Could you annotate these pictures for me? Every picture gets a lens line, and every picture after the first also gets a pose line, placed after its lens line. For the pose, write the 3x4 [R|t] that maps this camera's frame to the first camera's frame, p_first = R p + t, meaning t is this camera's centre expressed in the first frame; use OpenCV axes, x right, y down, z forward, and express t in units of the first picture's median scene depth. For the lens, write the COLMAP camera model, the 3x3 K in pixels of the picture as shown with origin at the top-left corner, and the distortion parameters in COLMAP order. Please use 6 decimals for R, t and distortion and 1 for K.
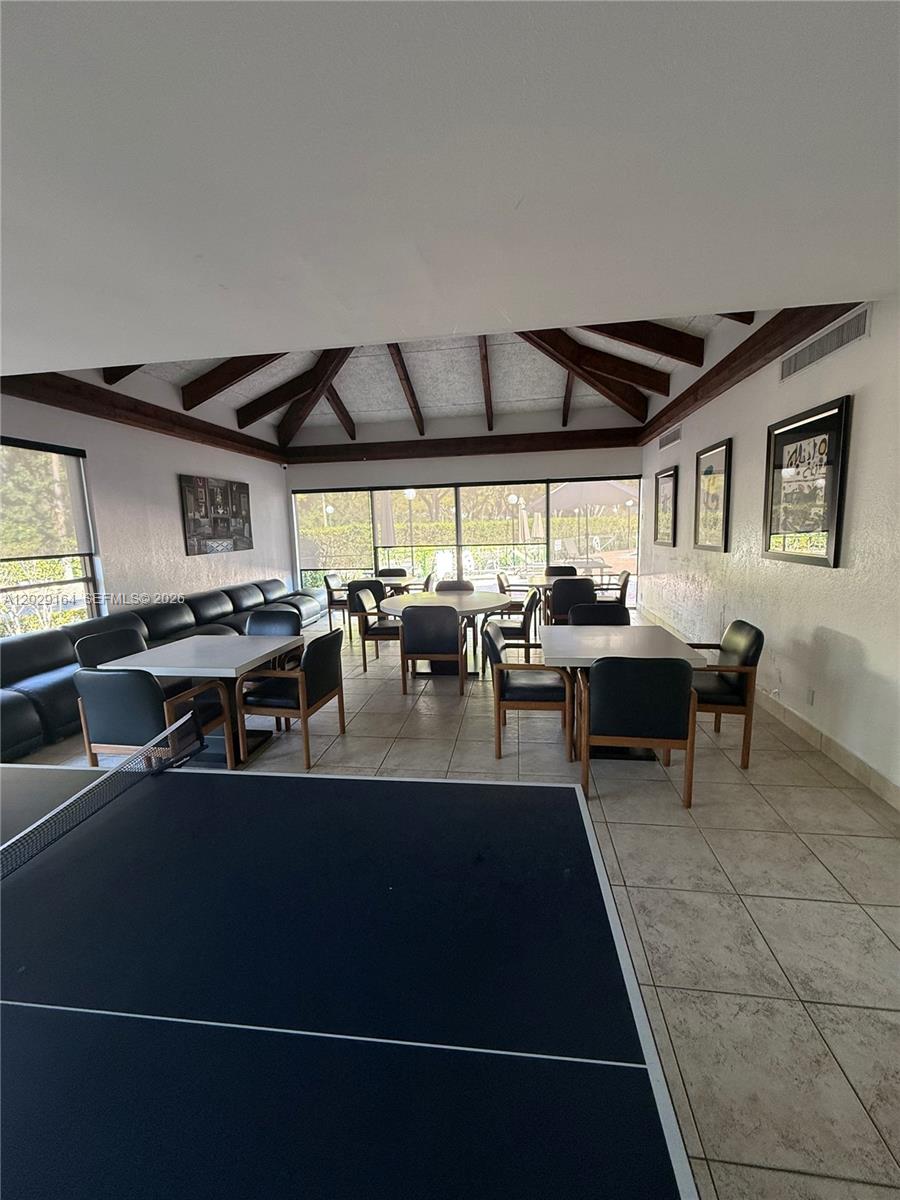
lens RADIAL K [[479.4, 0, 452.0], [0, 479.4, 597.3], [0, 0, 1]] dist [0.000824, -0.000063]
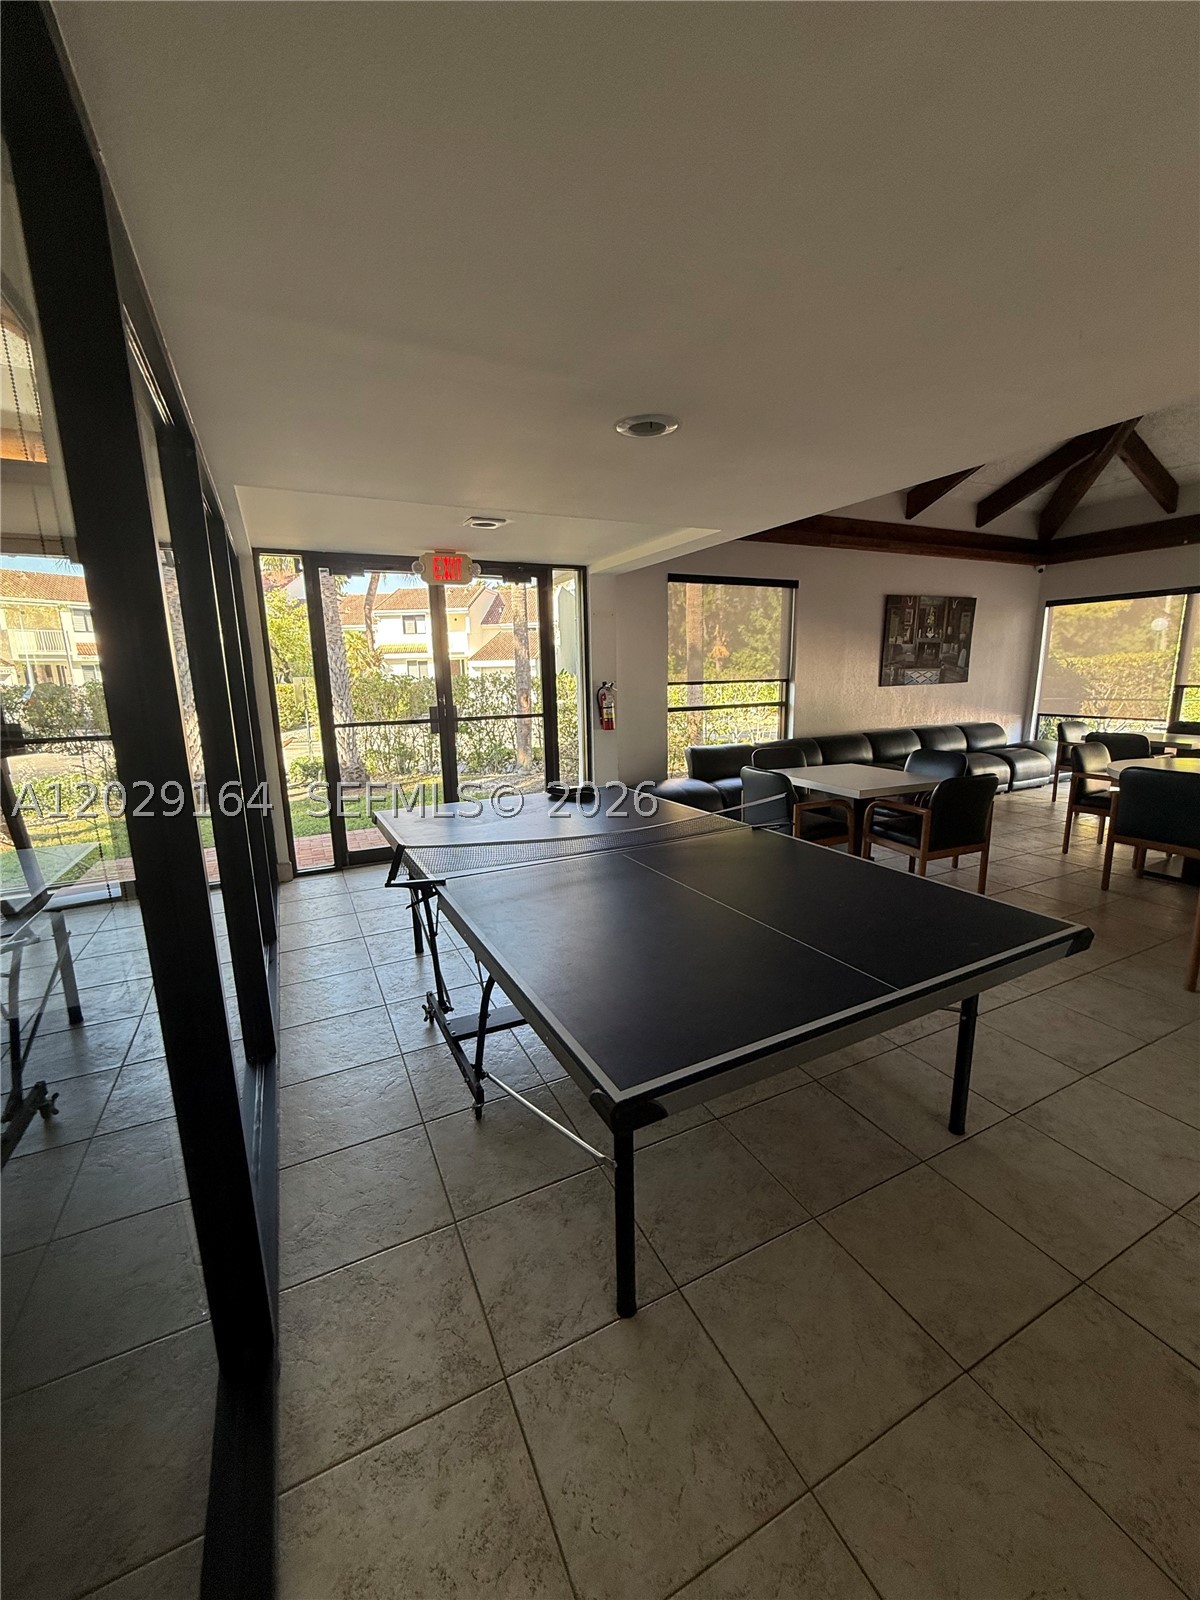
lens RADIAL K [[639.1, 0, 601.8], [0, 639.1, 801.0], [0, 0, 1]] dist [0.000824, -0.000063]
pose [[0.561723, 0.181499, -0.807171, 0.146064], [-0.117027, 0.983261, 0.139653, 0.017107], [0.819007, 0.016015, 0.573560, -0.105810]]
